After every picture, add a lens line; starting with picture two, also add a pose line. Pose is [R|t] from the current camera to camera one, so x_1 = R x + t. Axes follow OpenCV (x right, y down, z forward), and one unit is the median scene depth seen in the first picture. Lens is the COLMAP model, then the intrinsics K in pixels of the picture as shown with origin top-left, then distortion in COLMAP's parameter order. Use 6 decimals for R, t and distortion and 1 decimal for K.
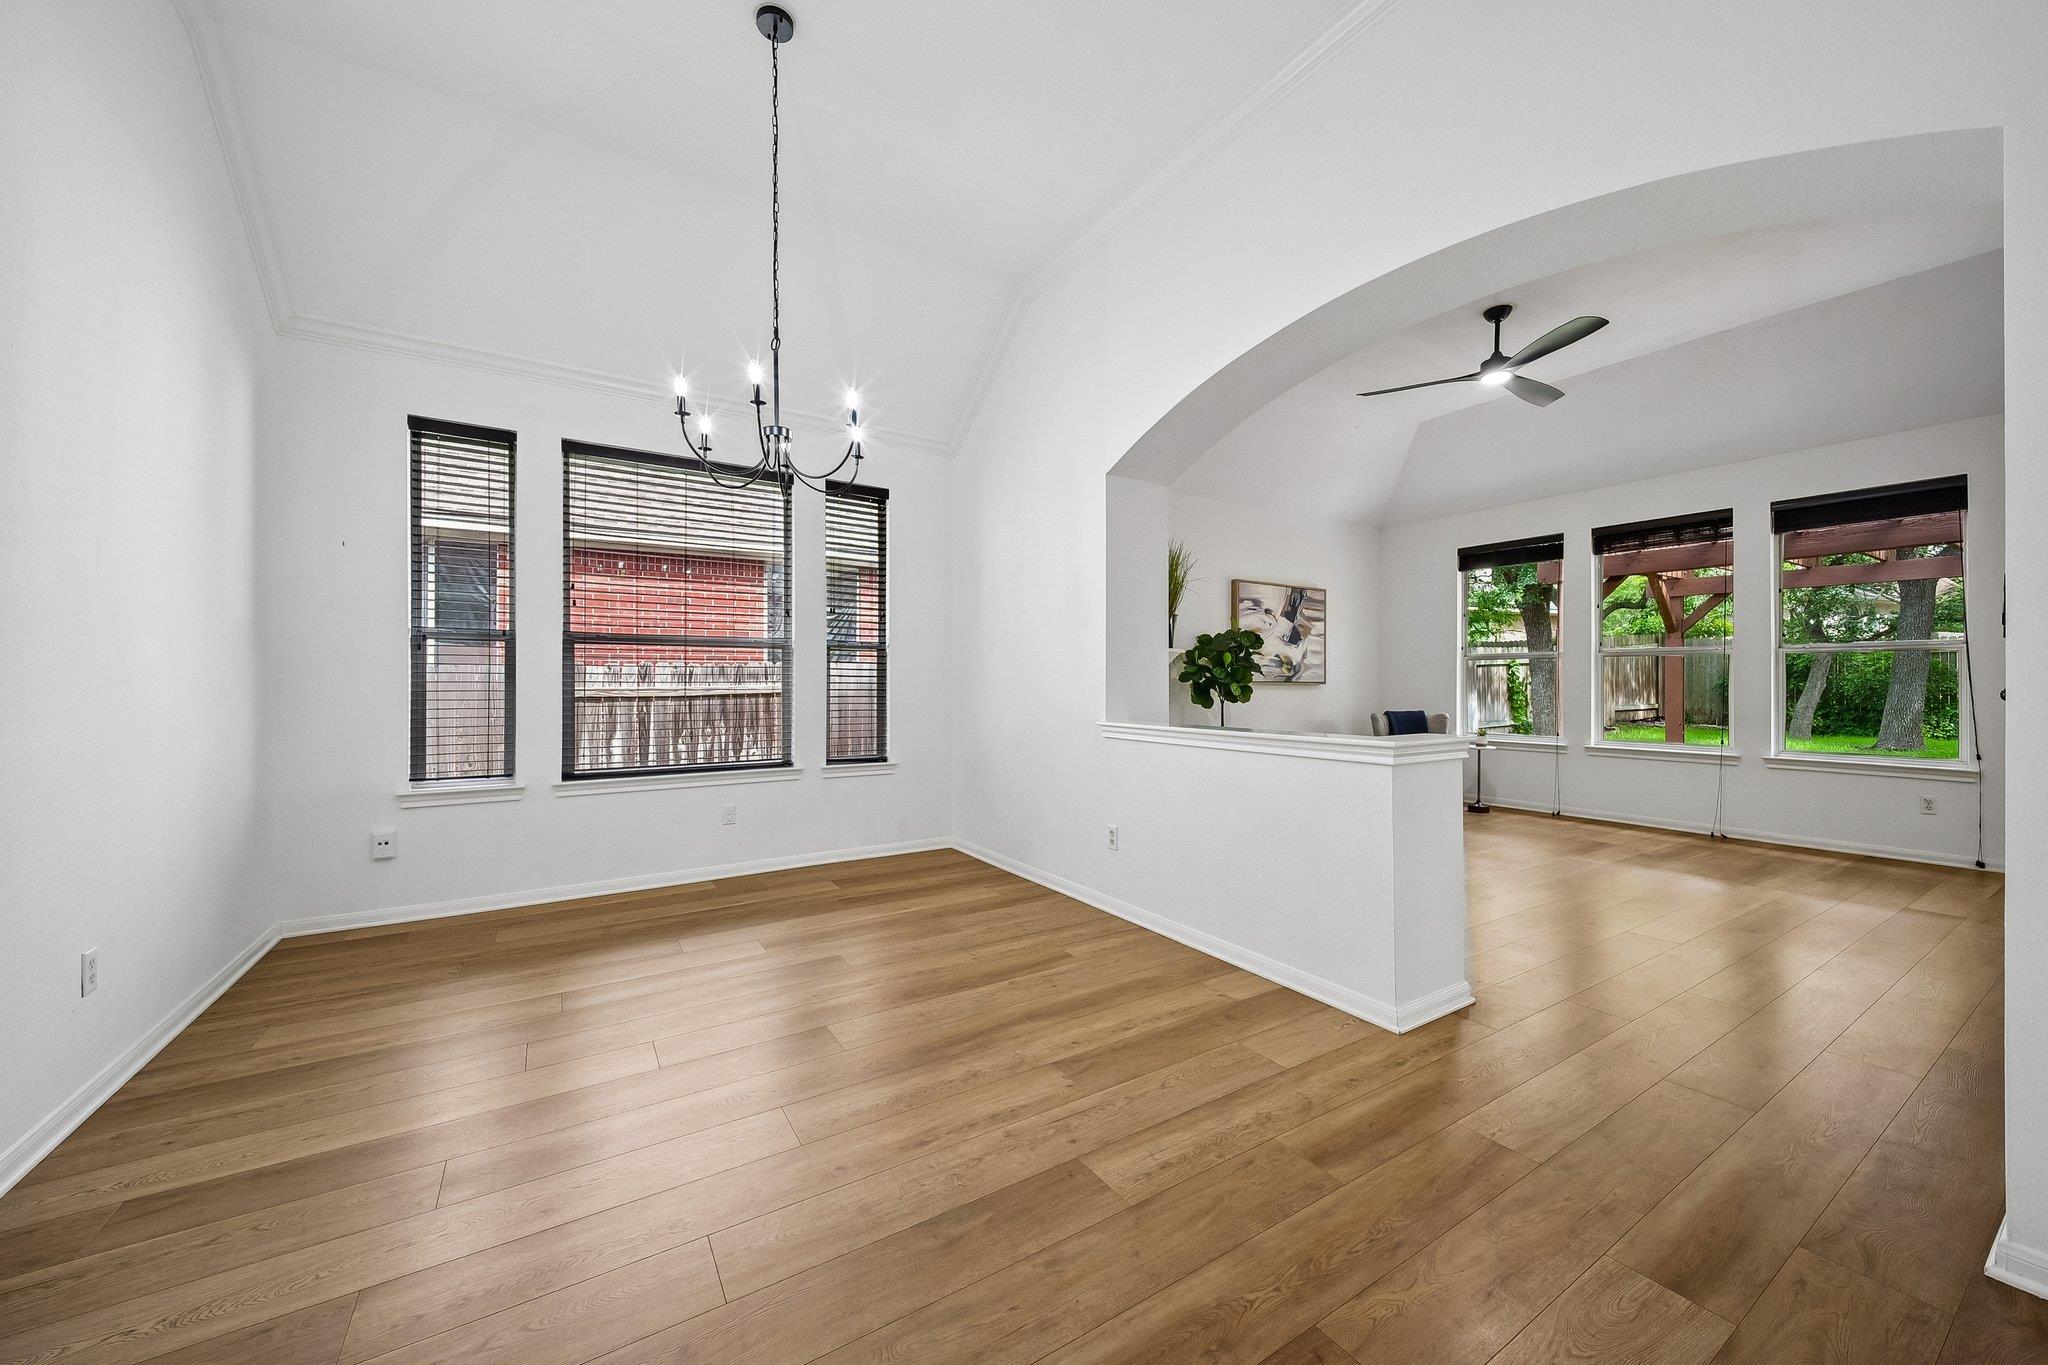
lens RADIAL K [[748.4, 0, 1034.5], [0, 748.4, 685.3], [0, 0, 1]] dist [0.013218, -0.005143]
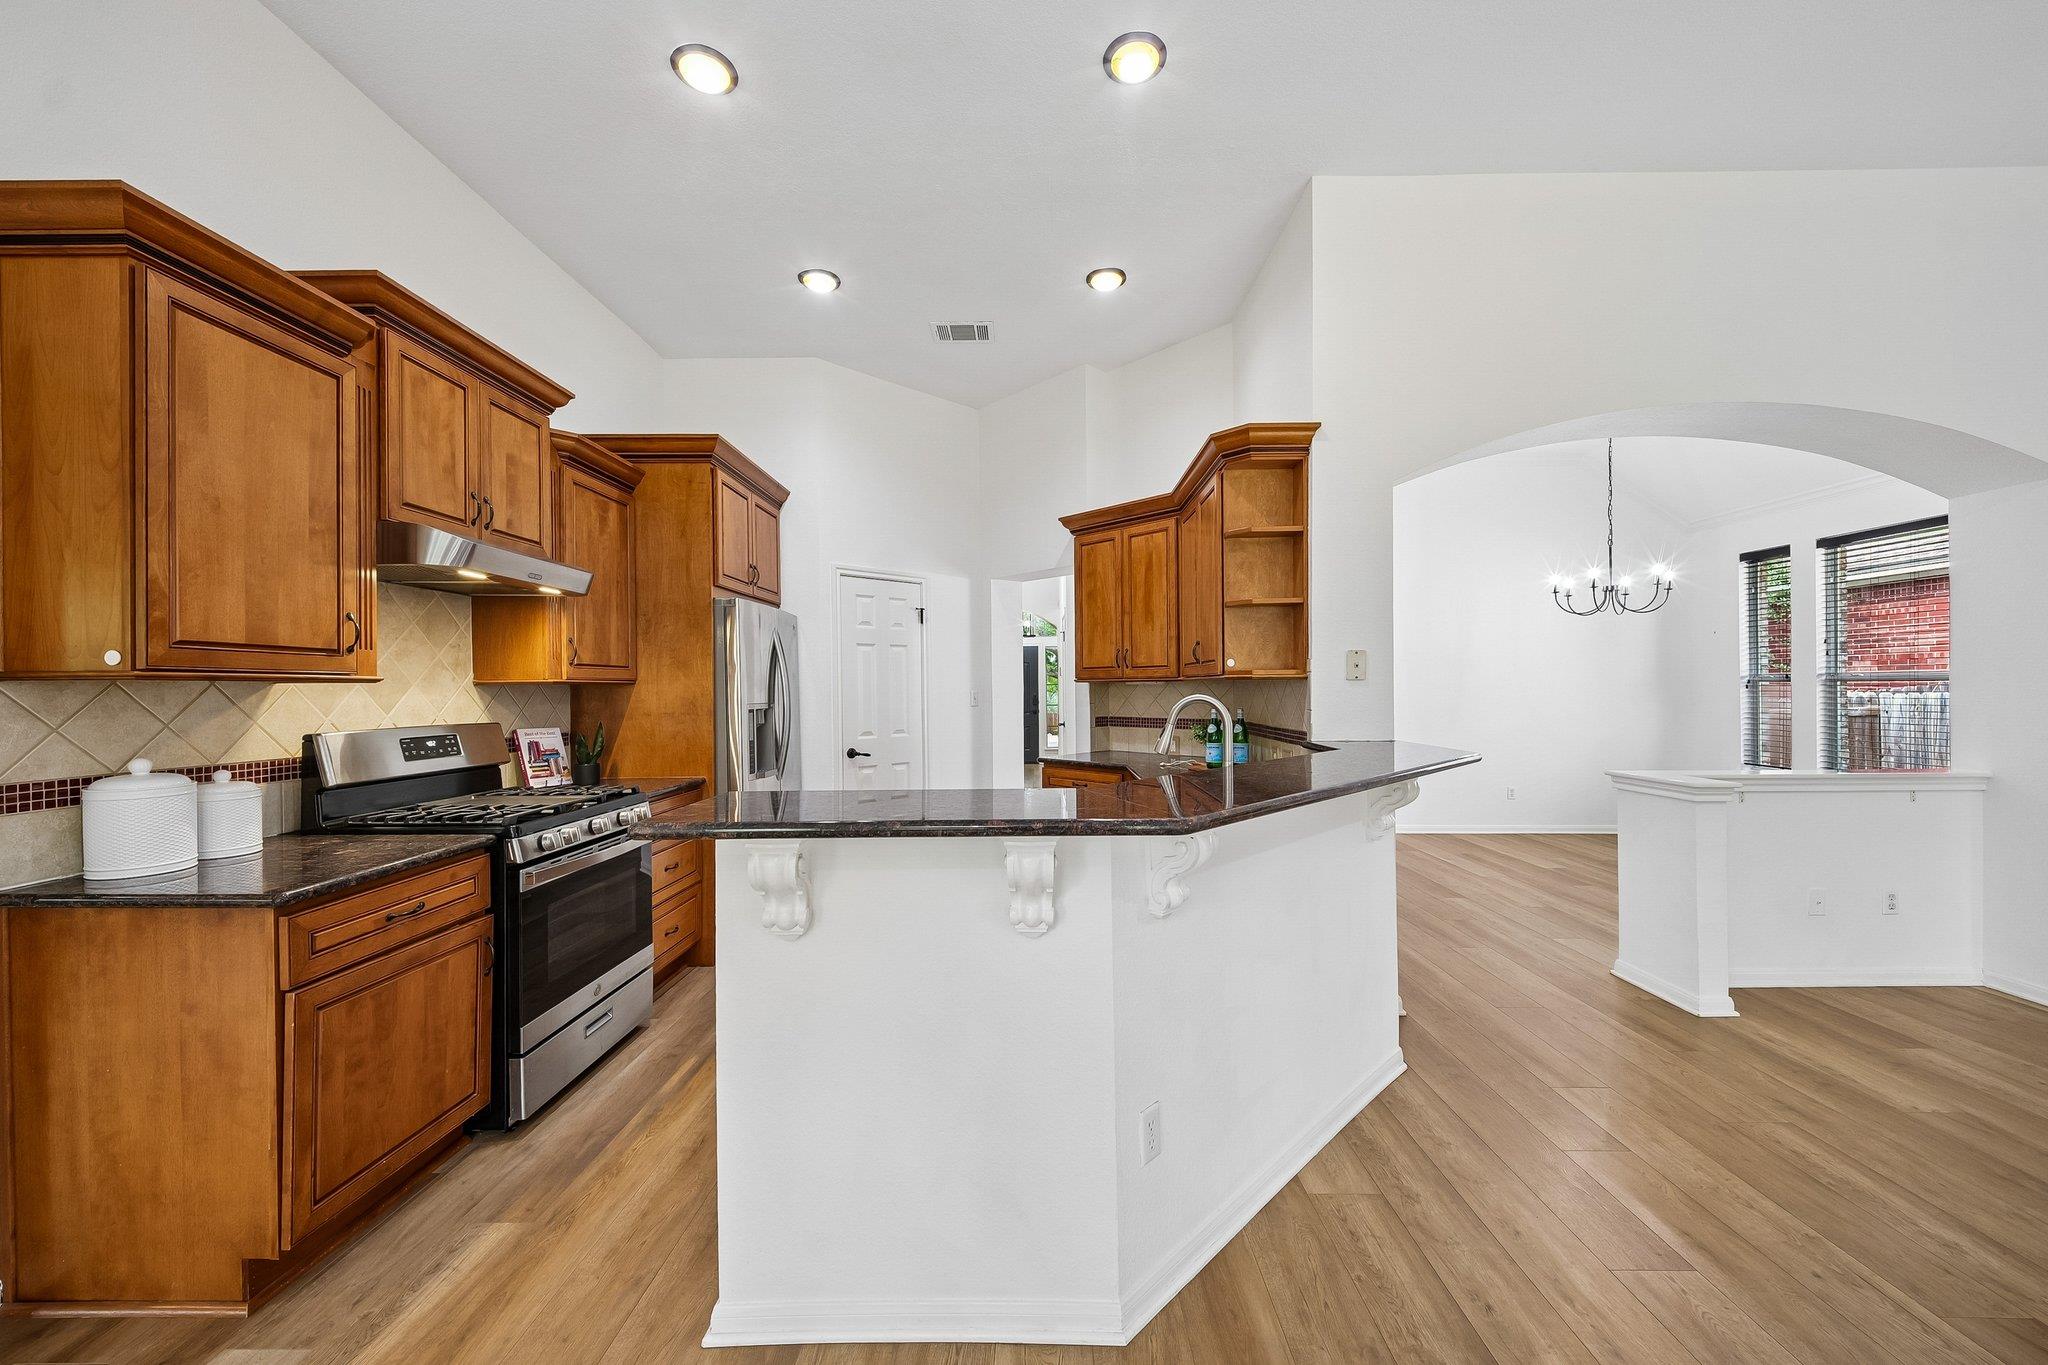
lens RADIAL K [[748.4, 0, 1031.1], [0, 748.4, 689.3], [0, 0, 1]] dist [0.013218, -0.005143]
pose [[-0.547624, 0.004705, -0.836711, 0.971903], [0.008152, 0.999967, 0.000288, -0.037937], [0.836685, -0.006663, -0.547644, 0.365153]]
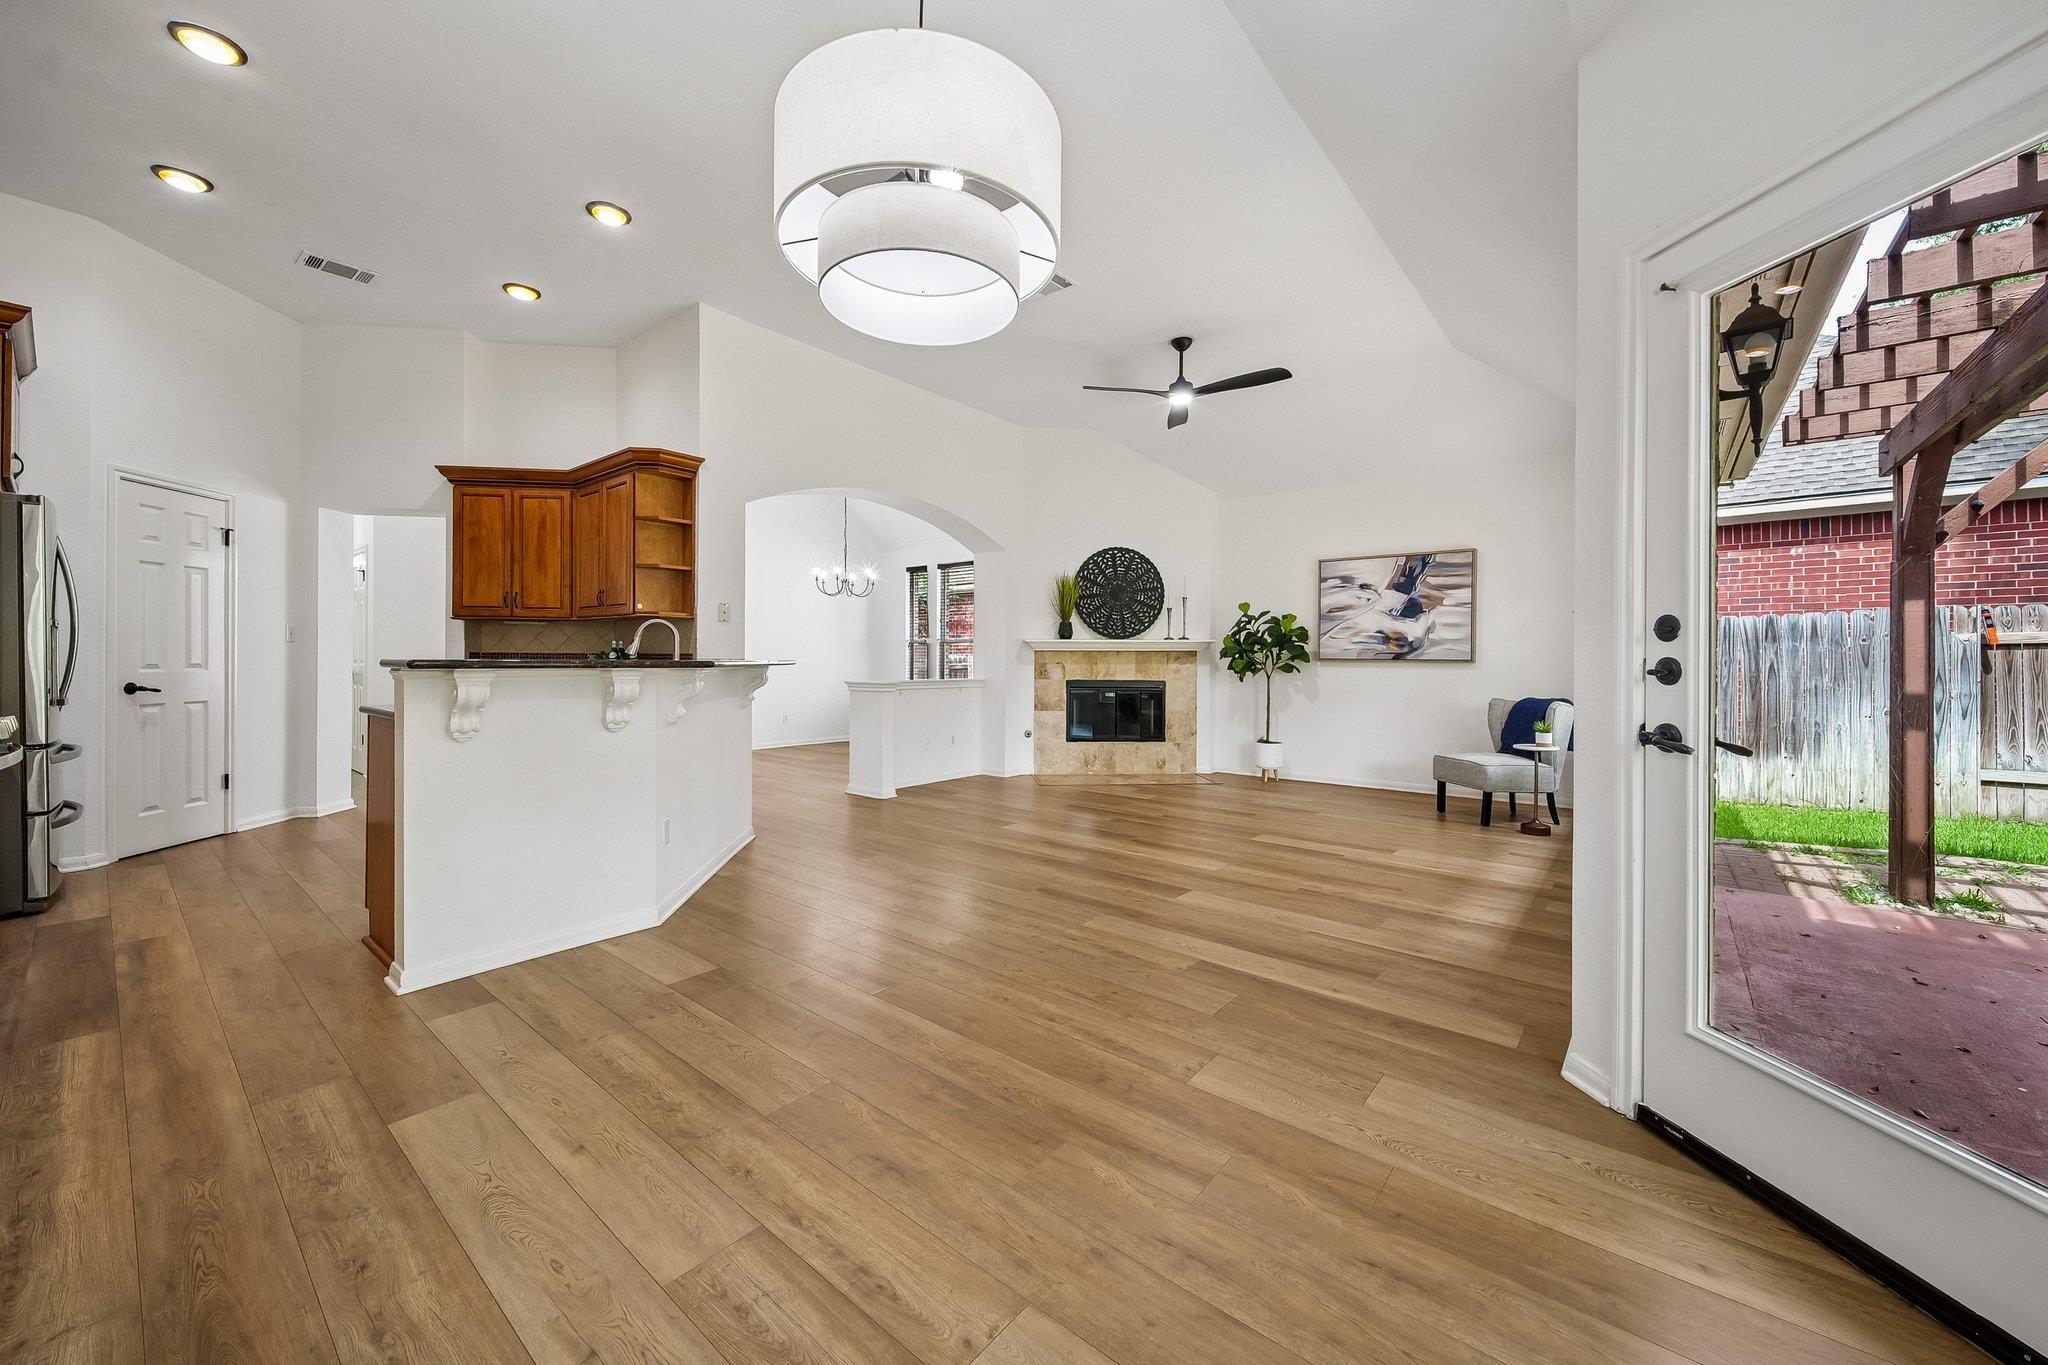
lens RADIAL K [[748.4, 0, 1020.1], [0, 748.4, 660.2], [0, 0, 1]] dist [0.013218, -0.005143]
pose [[0.311192, 0.002076, -0.950345, 1.325254], [-0.006230, 0.999981, 0.000145, -0.000352], [0.950327, 0.005876, 0.311198, 0.323465]]
